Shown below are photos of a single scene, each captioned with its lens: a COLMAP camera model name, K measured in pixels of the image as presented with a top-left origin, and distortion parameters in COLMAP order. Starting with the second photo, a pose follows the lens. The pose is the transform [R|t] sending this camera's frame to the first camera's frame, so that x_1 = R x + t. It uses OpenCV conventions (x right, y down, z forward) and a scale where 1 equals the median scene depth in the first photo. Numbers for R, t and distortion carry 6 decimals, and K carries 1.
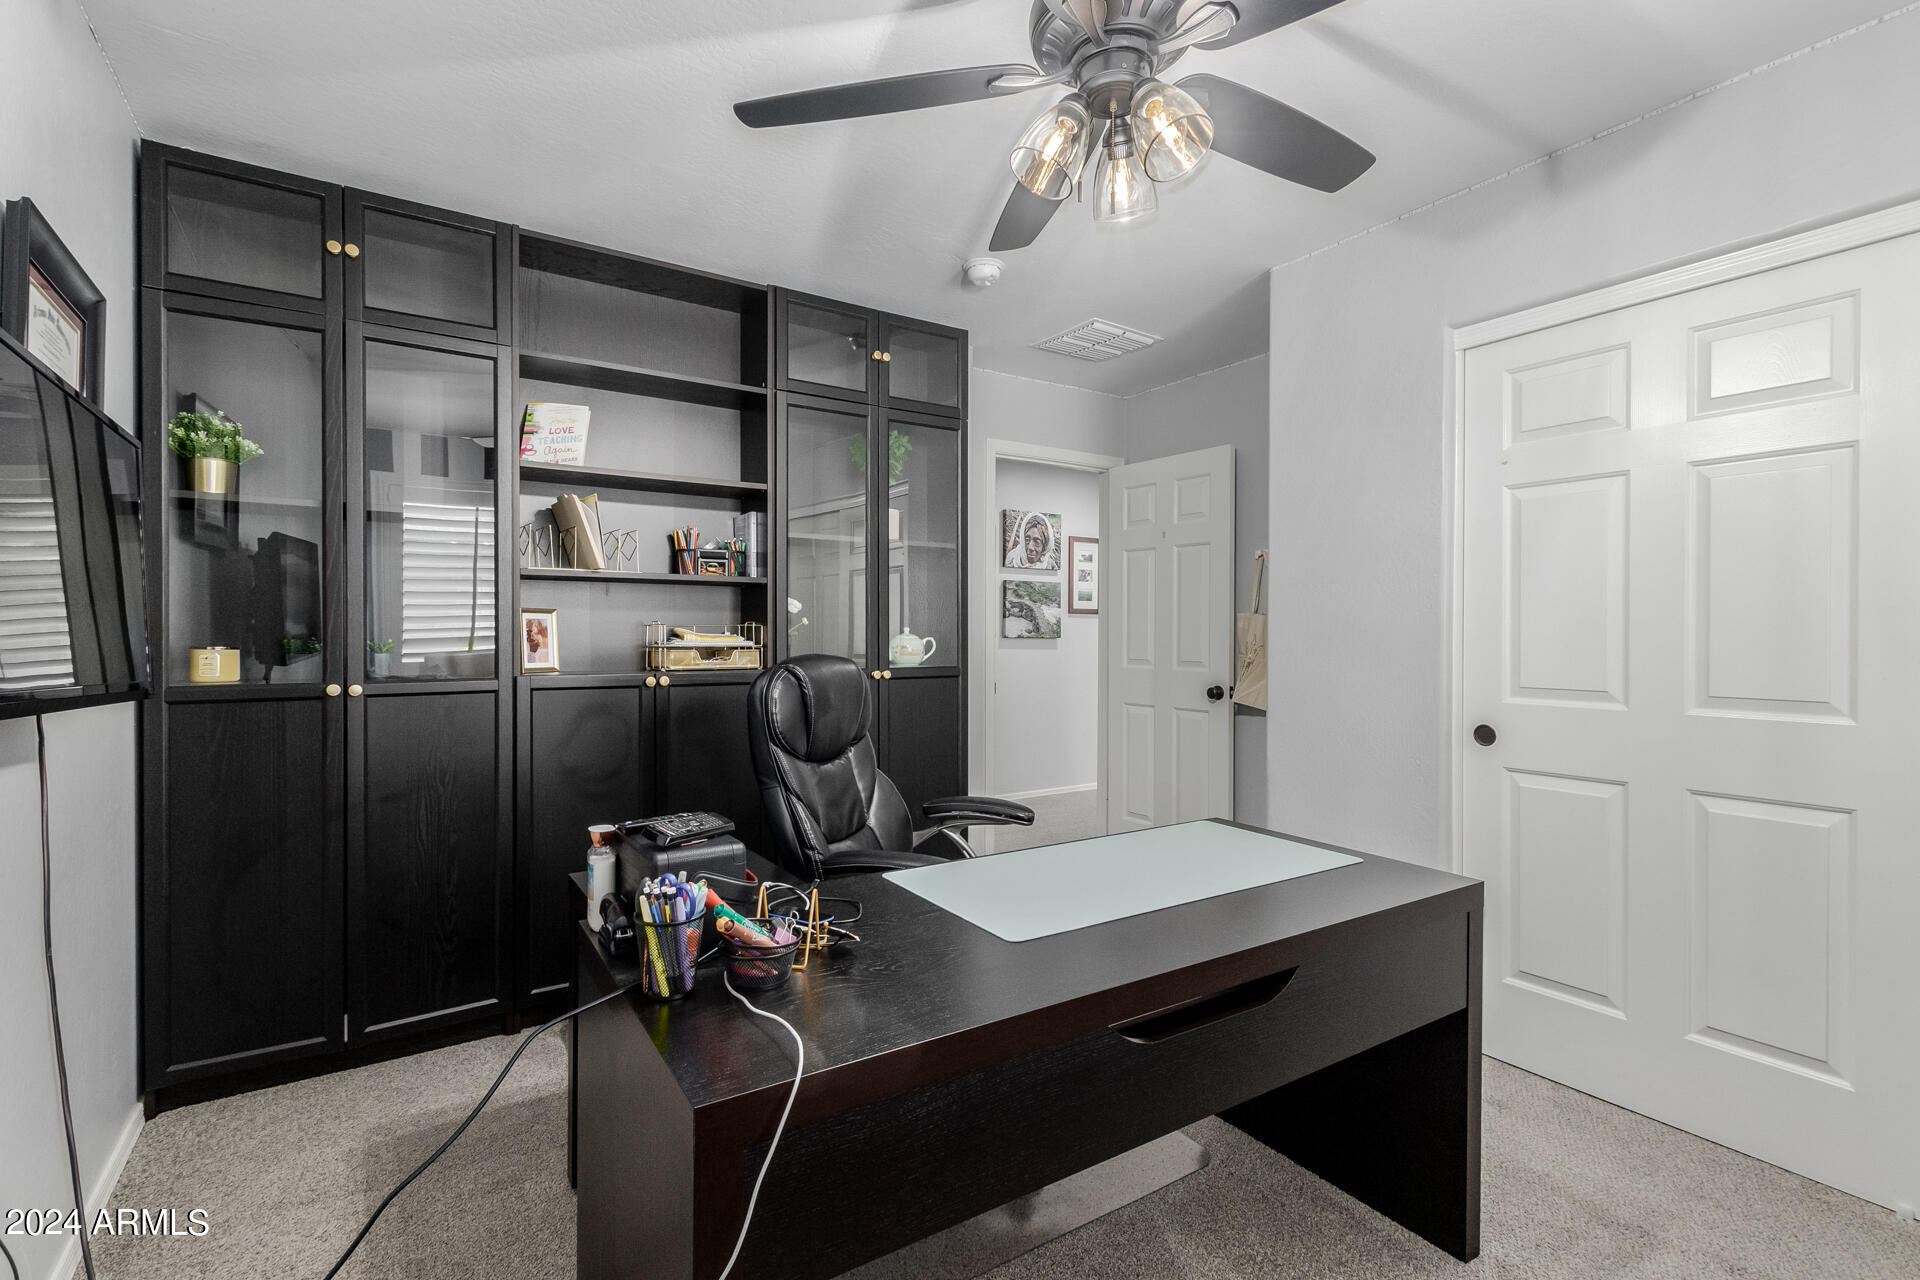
lens RADIAL K [[900.2, 0, 960.0], [0, 900.2, 640.0], [0, 0, 1]] dist [0.020444, -0.000168]
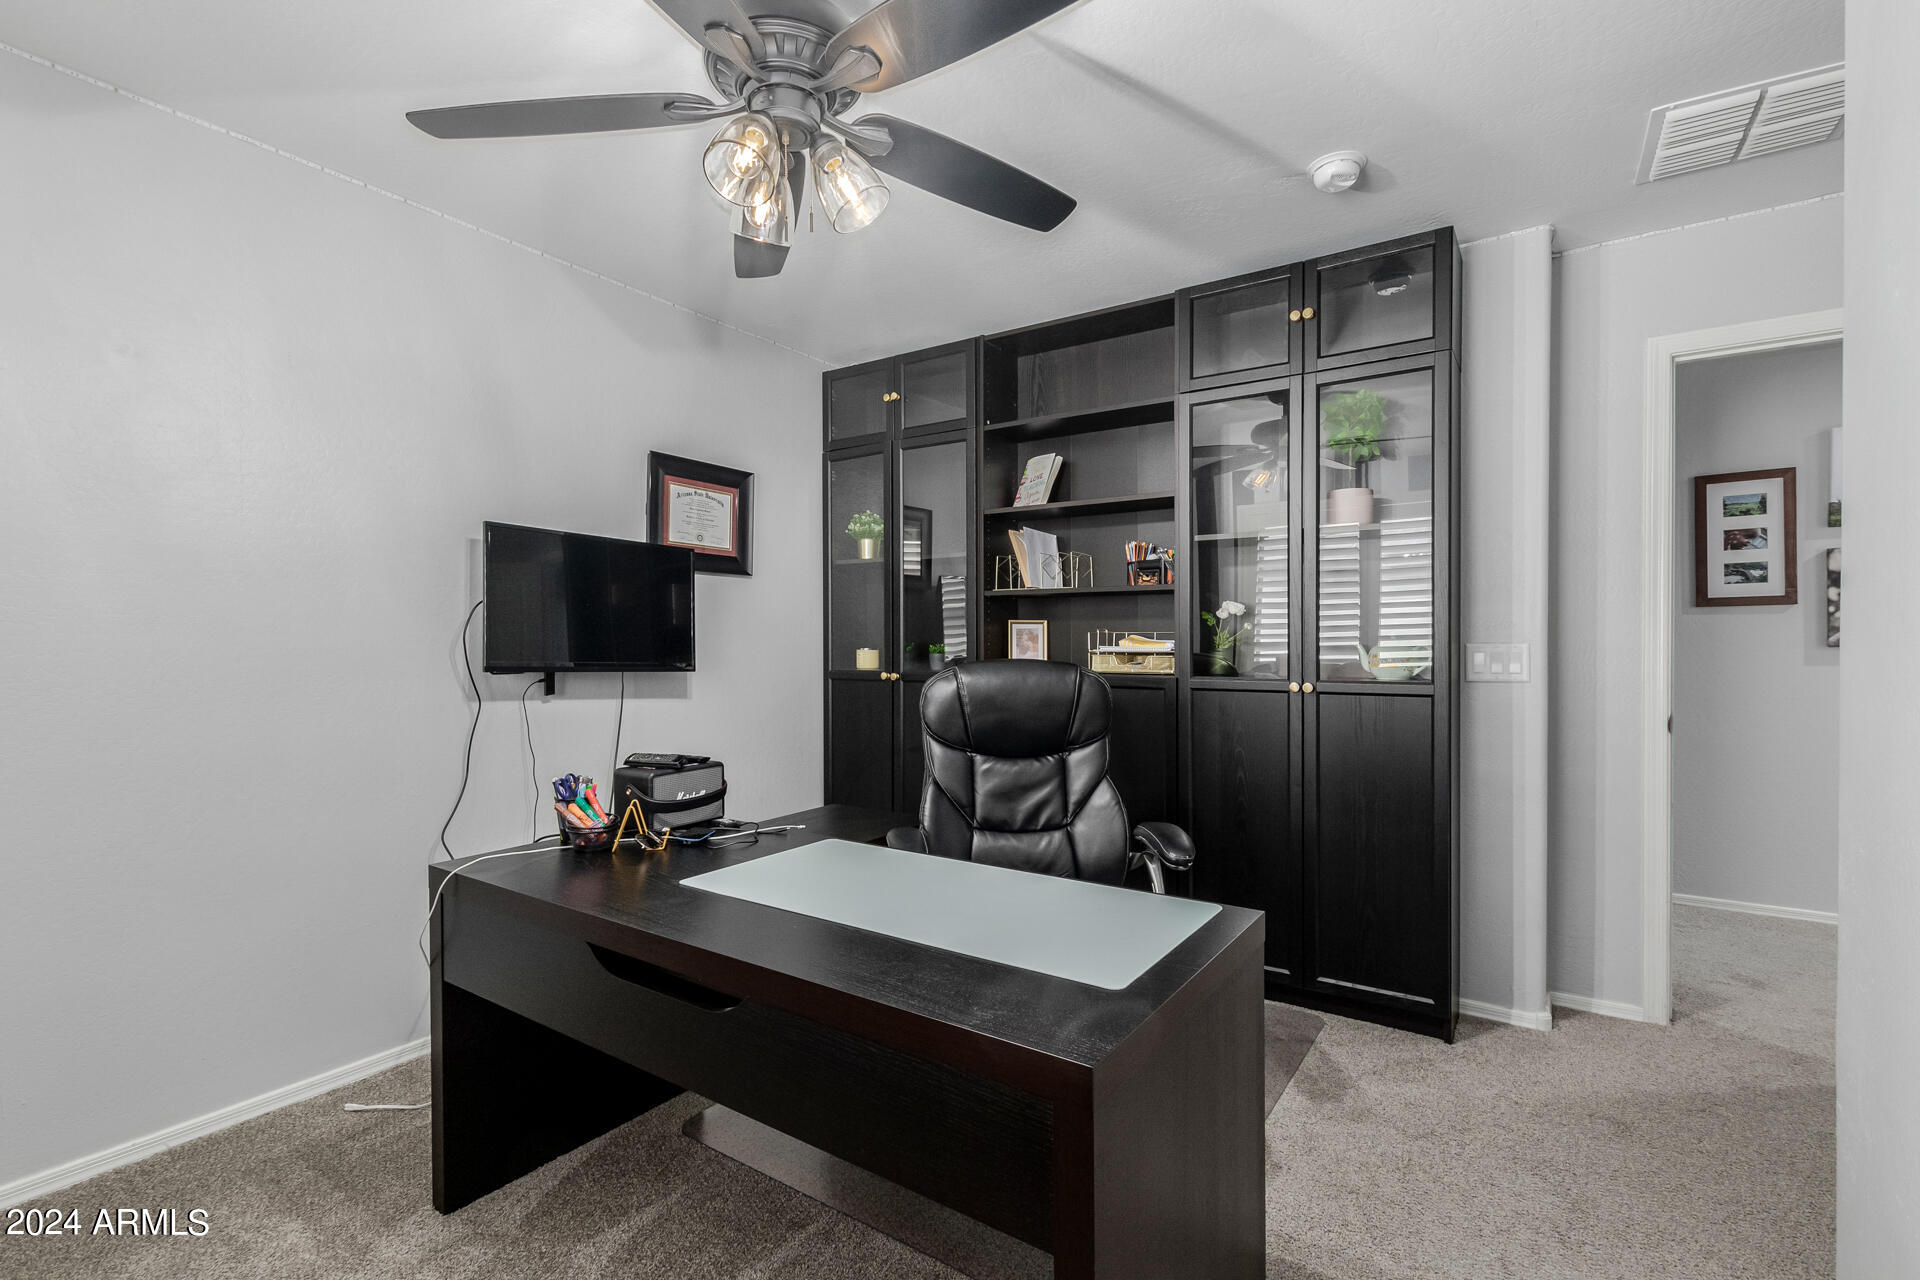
lens RADIAL K [[875.6, 0, 953.9], [0, 875.6, 649.2], [0, 0, 1]] dist [0.002172, 0.000034]
pose [[0.393543, 0.007097, -0.919279, 0.462481], [-0.003139, 0.999975, 0.006376, -0.001287], [0.919301, 0.000376, 0.393555, 0.305243]]
